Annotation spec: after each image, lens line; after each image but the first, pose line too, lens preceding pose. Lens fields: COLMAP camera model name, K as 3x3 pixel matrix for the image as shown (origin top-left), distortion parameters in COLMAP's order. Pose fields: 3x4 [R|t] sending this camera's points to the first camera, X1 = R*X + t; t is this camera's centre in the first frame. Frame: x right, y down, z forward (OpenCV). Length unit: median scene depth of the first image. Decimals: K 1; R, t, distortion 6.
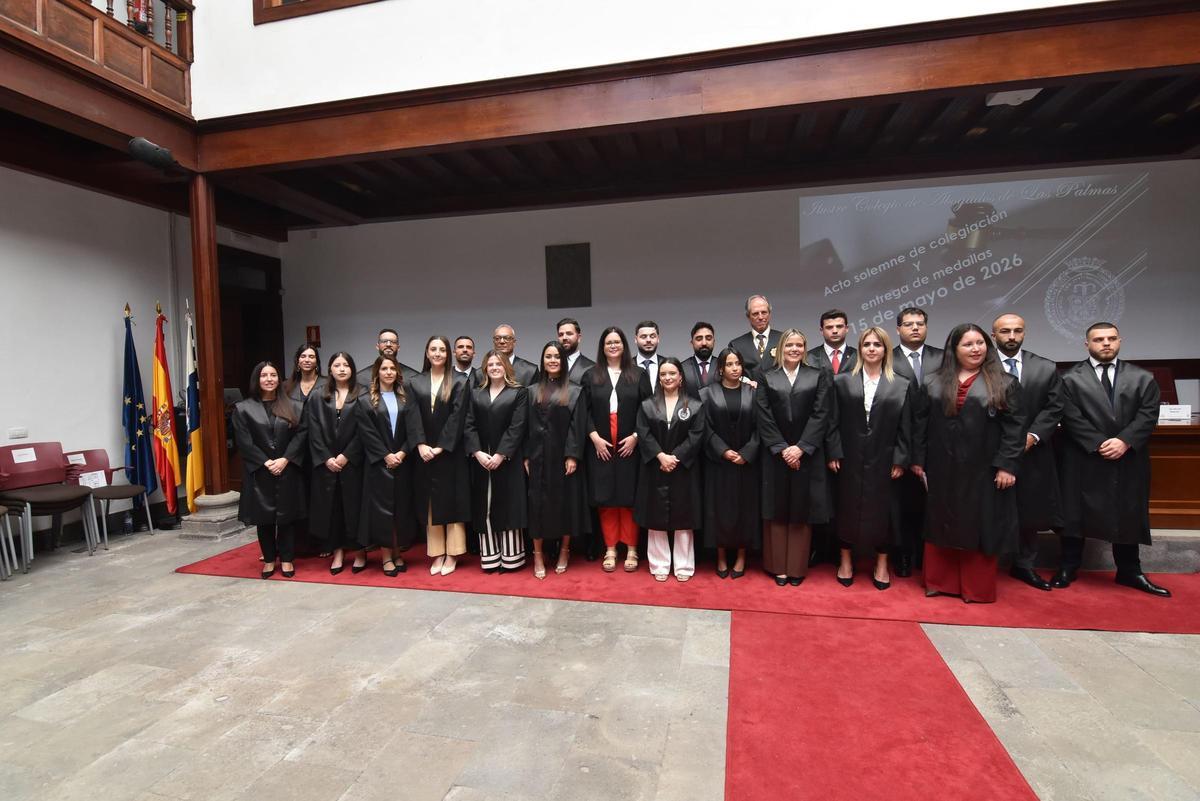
lens RADIAL K [[578.4, 0, 599.8], [0, 578.4, 400.4], [0, 0, 1]] dist [-0.007594, -0.010455]
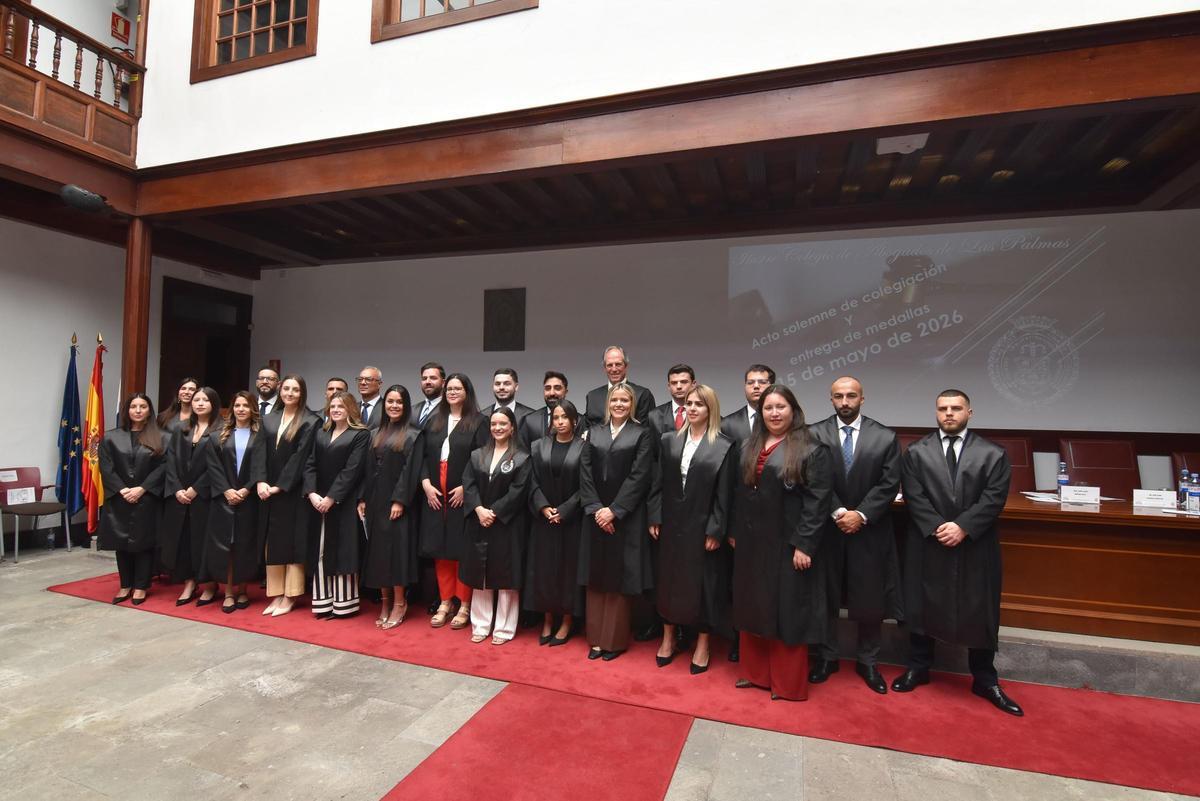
lens RADIAL K [[578.4, 0, 599.8], [0, 578.4, 400.4], [0, 0, 1]] dist [-0.007594, -0.010455]
pose [[0.993904, 0.043374, -0.101358, 0.350703], [-0.050428, 0.996403, -0.068097, -0.025349], [0.098040, 0.072793, 0.992517, 0.047094]]
